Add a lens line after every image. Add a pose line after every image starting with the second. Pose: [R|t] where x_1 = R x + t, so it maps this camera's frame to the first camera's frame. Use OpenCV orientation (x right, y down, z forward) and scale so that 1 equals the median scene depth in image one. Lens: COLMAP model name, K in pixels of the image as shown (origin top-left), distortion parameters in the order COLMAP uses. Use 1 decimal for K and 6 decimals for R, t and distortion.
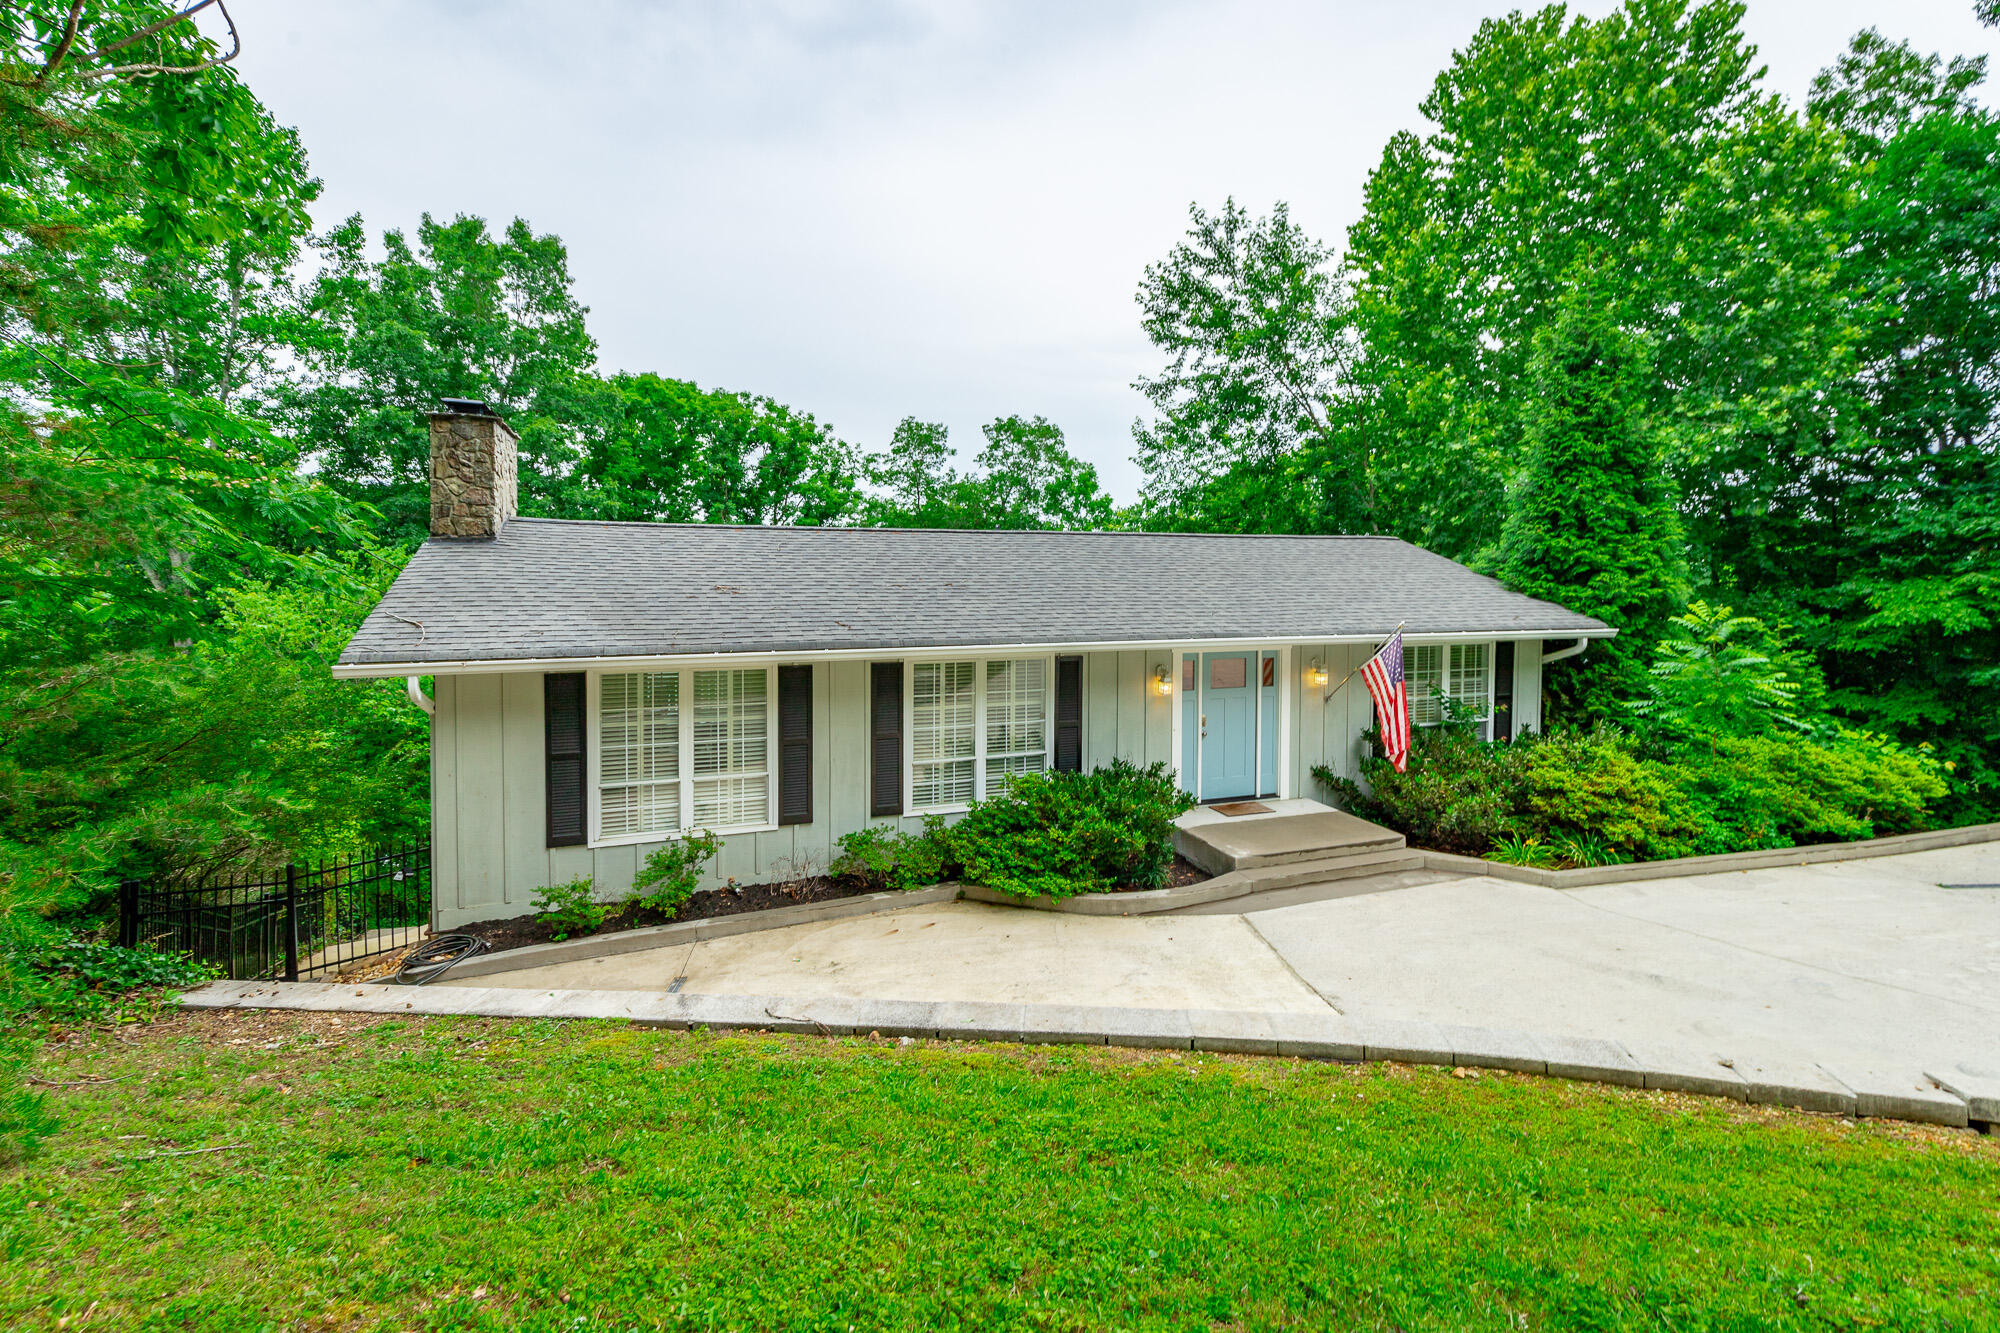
lens RADIAL K [[917.4, 0, 1001.0], [0, 917.4, 601.3], [0, 0, 1]] dist [0.009023, 0.000180]
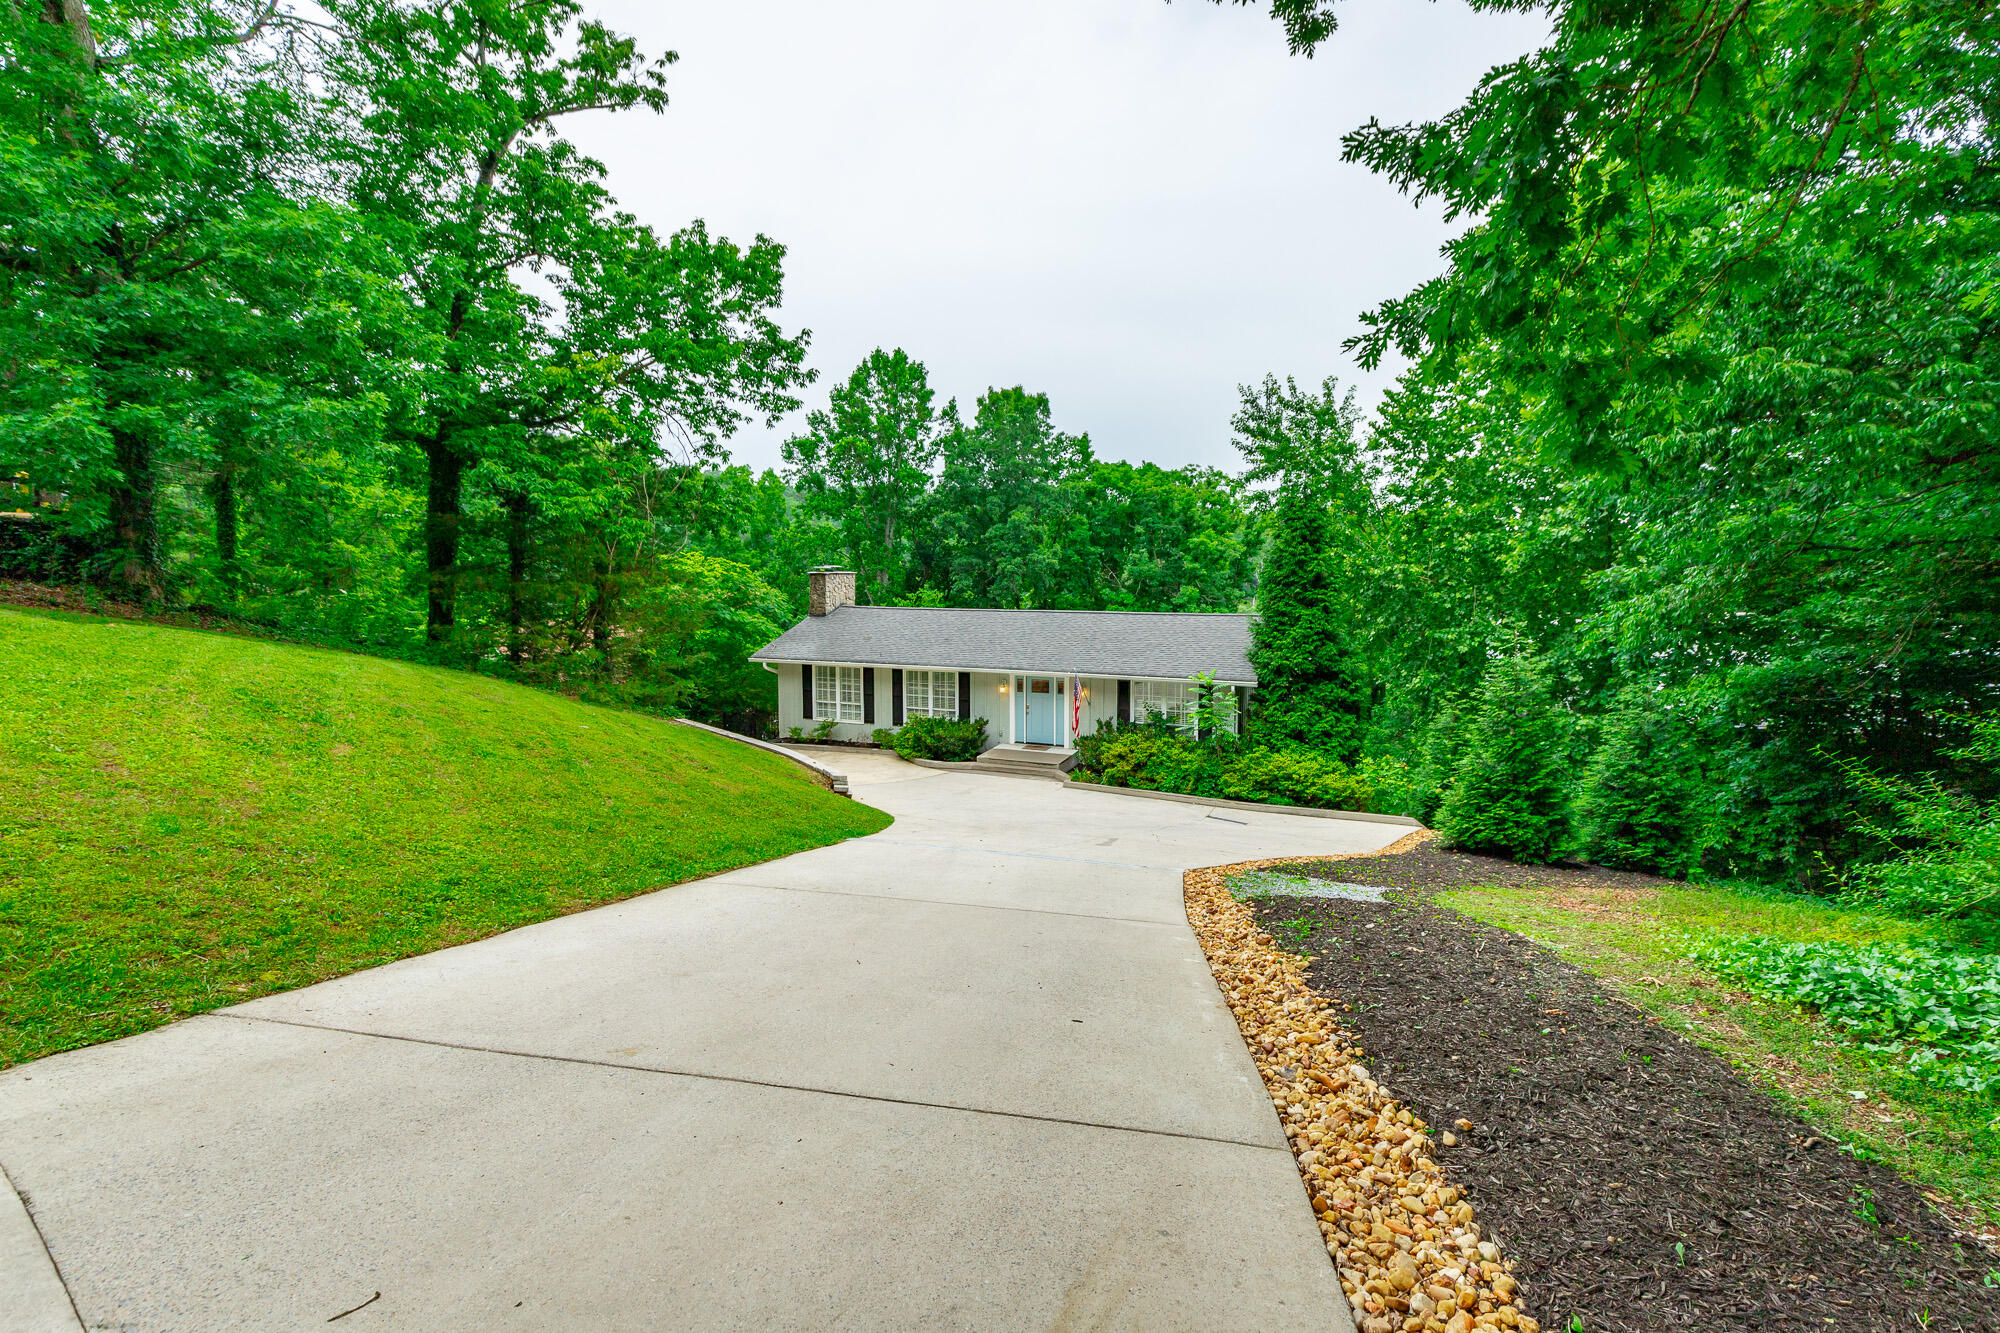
lens RADIAL K [[899.7, 0, 1003.8], [0, 899.7, 634.7], [0, 0, 1]] dist [0.001943, 0.000012]
pose [[0.729748, 0.051373, -0.681784, 1.793469], [-0.020779, 0.998379, 0.052989, -0.170077], [0.683401, -0.024502, 0.729632, -0.673364]]
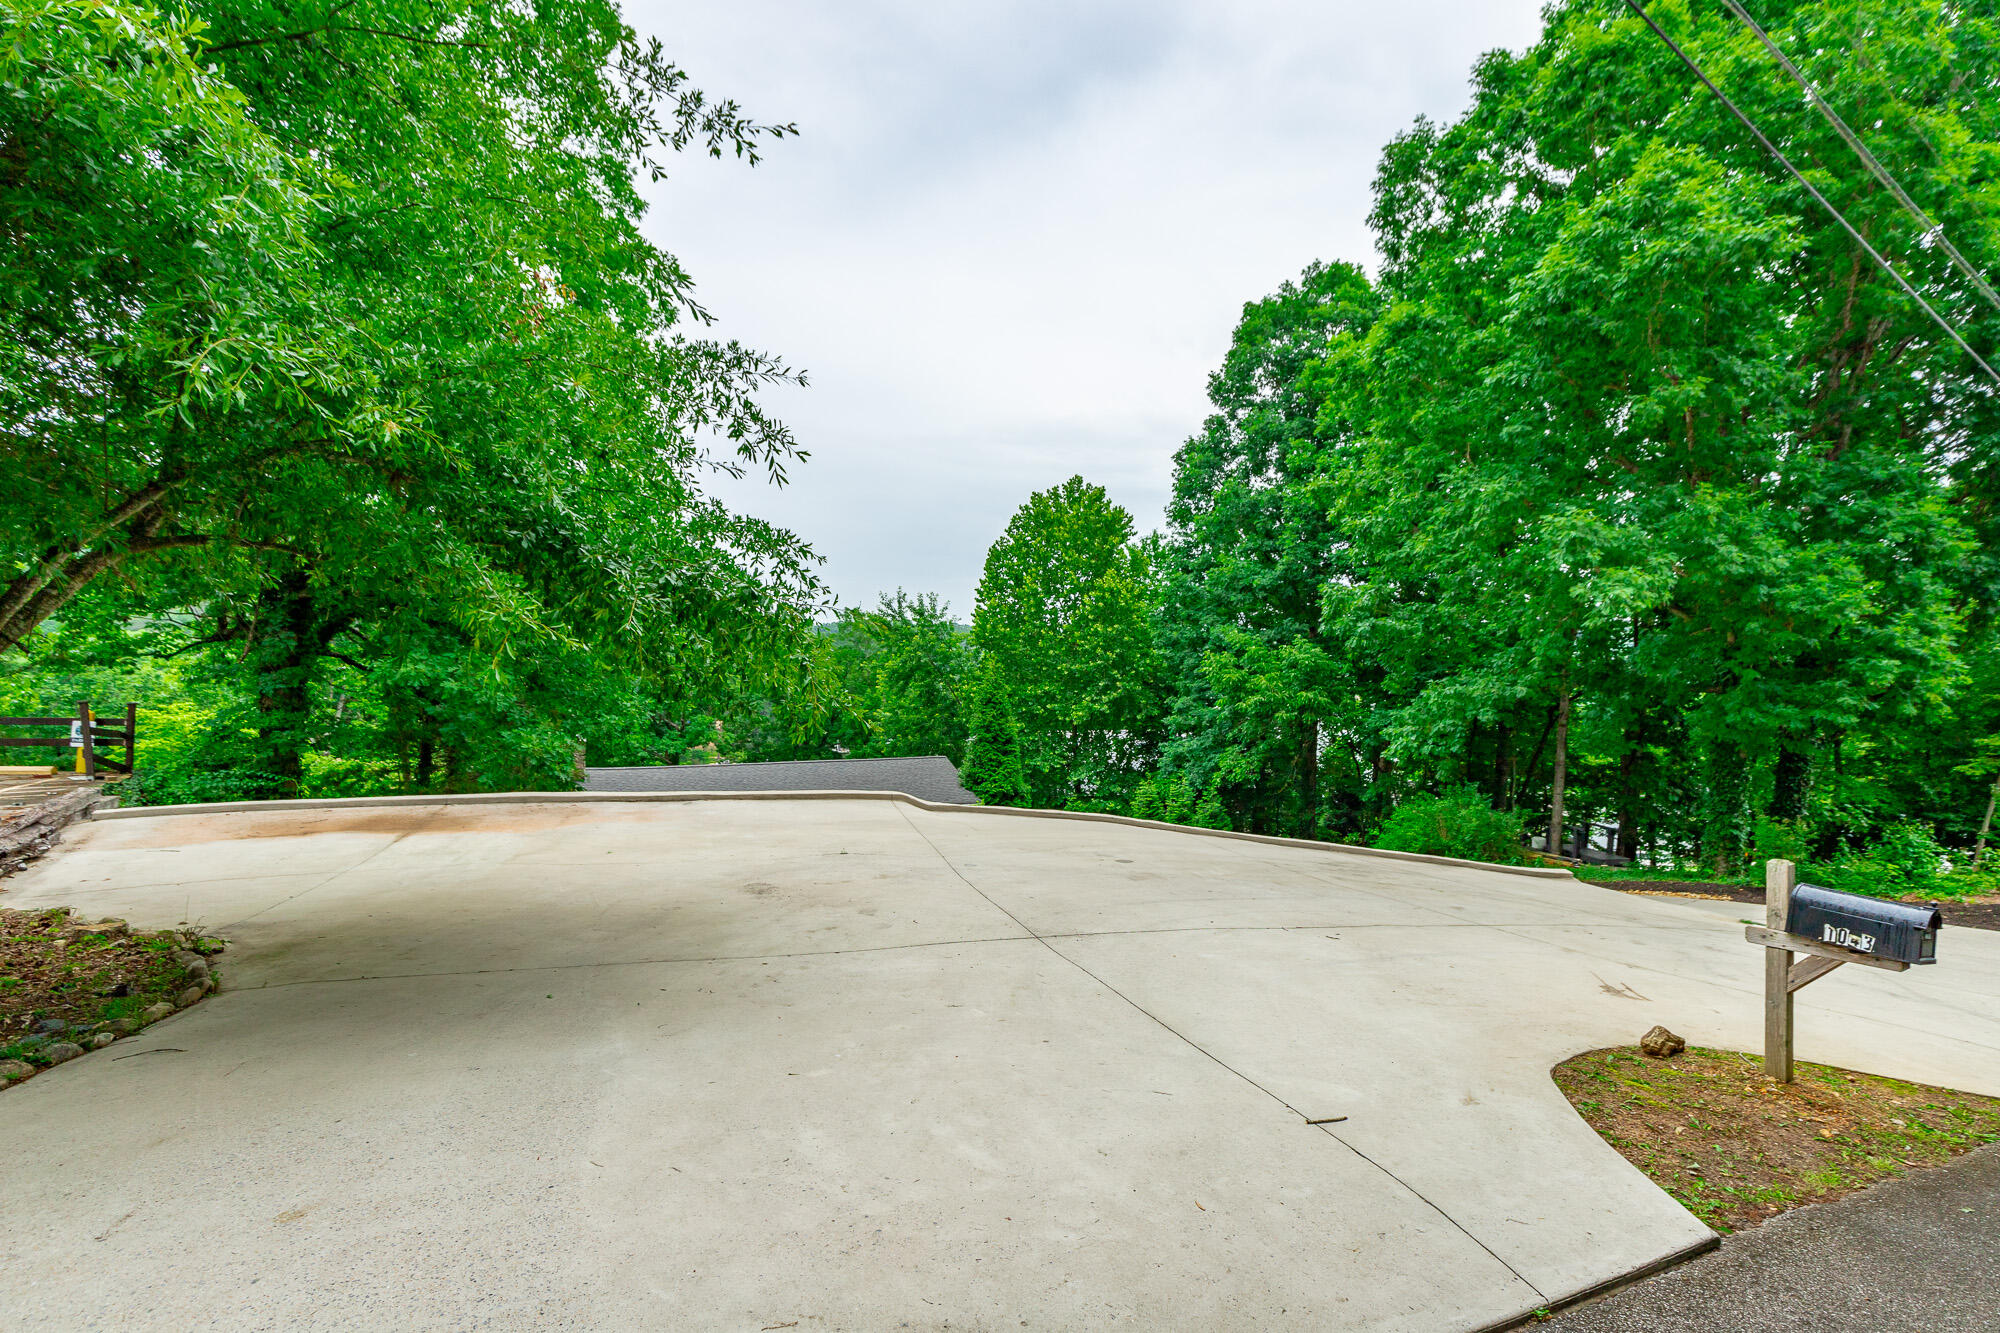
lens RADIAL K [[907.5, 0, 991.9], [0, 907.5, 685.2], [0, 0, 1]] dist [0.006147, 0.000015]
pose [[0.997311, 0.011442, 0.072383, 0.596364], [-0.011753, 0.999923, 0.003876, -0.418275], [-0.072334, -0.004716, 0.997369, -2.158609]]
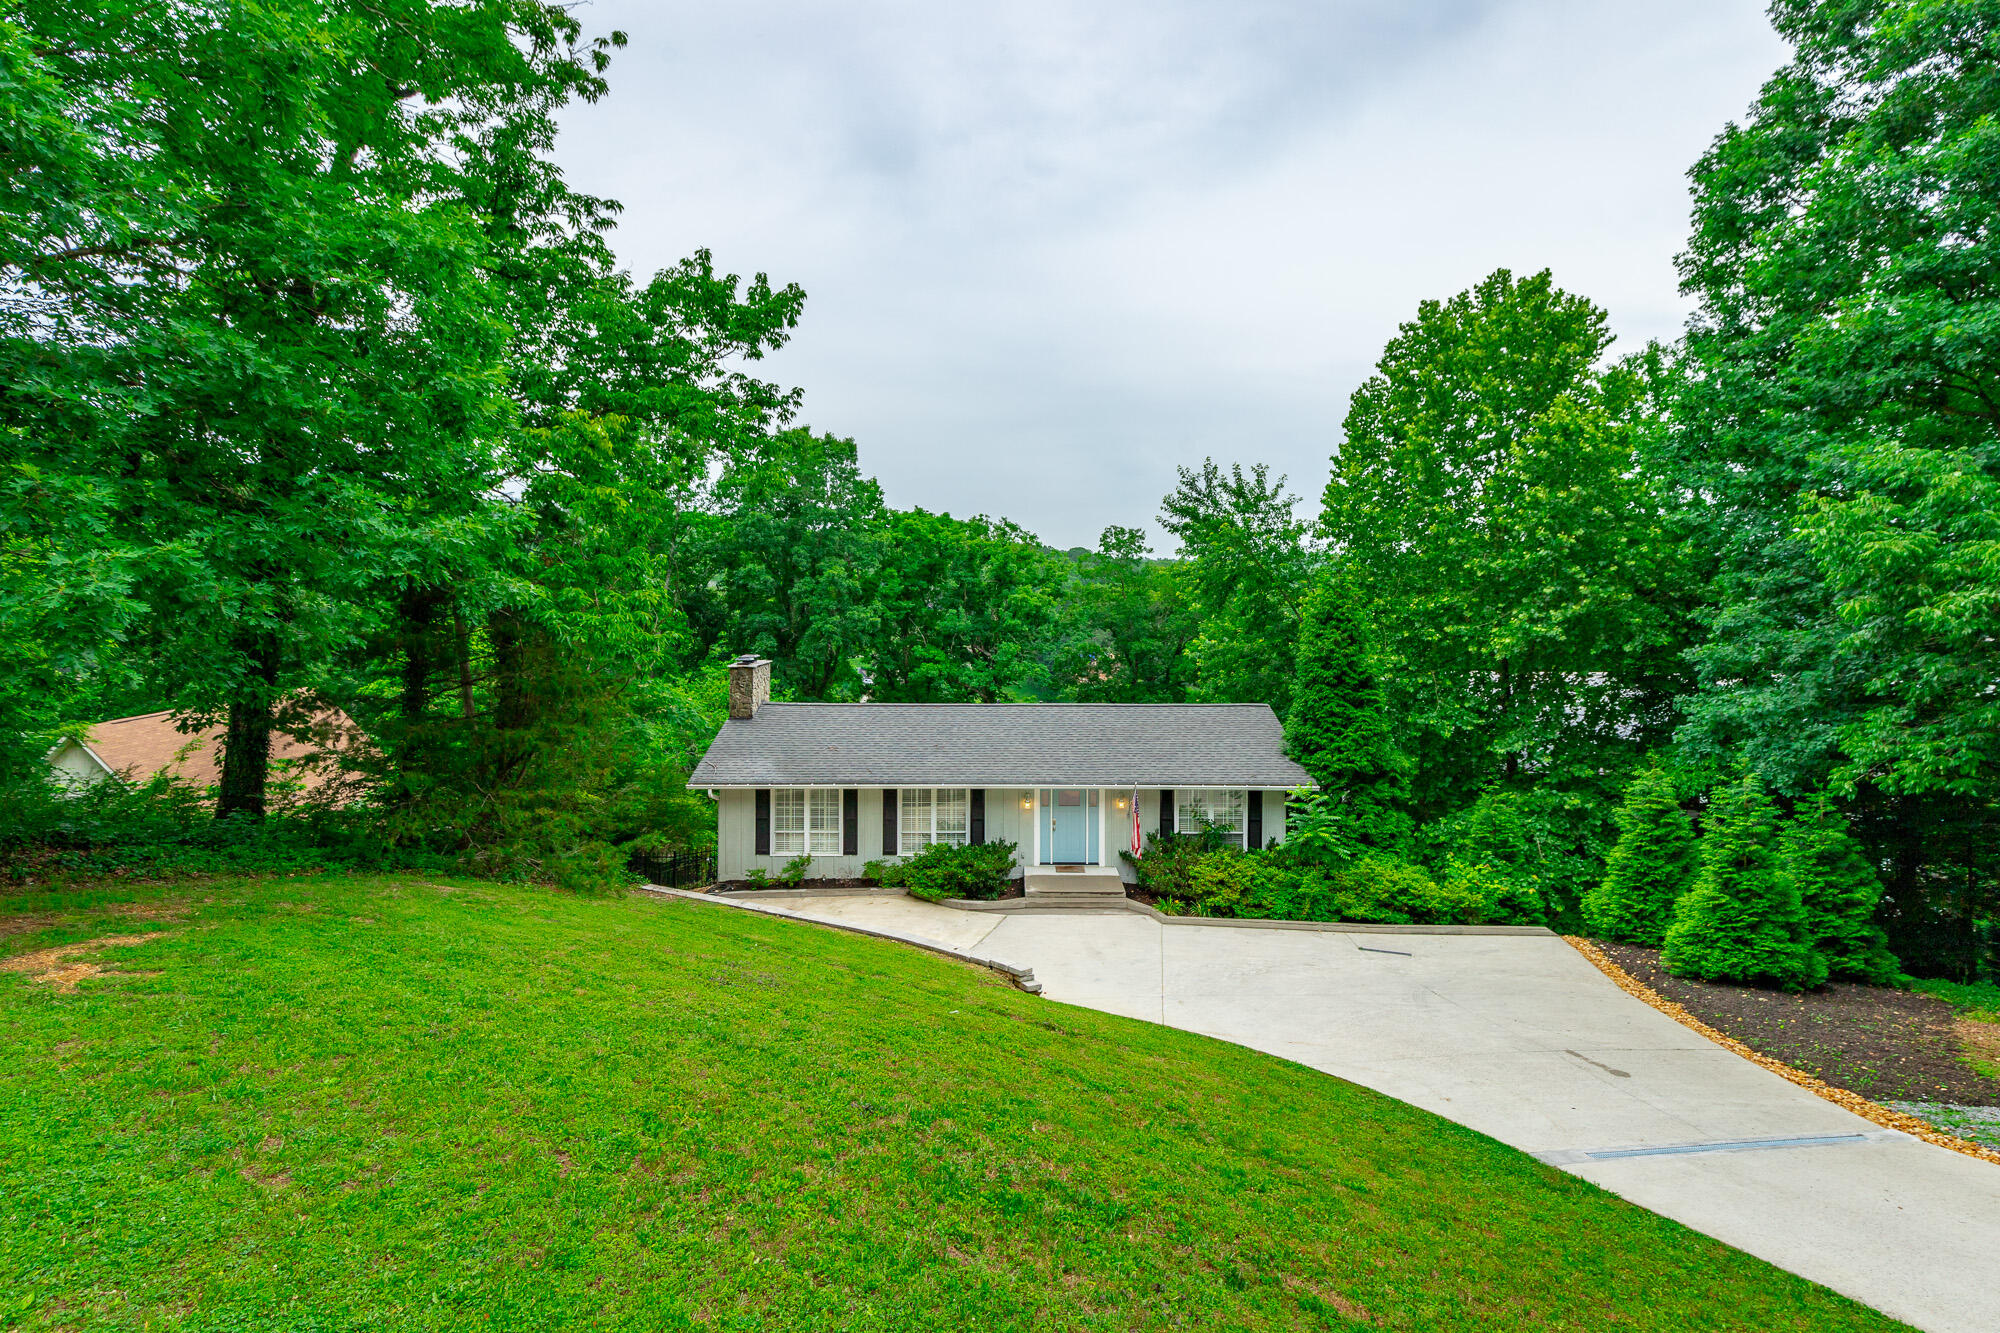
lens RADIAL K [[914.1, 0, 985.5], [0, 914.1, 588.6], [0, 0, 1]] dist [0.005554, 0.000436]
pose [[0.929206, -0.001645, -0.369558, 0.881447], [-0.009275, 0.999571, -0.027768, -0.343494], [0.369445, 0.029230, 0.928793, -0.975248]]
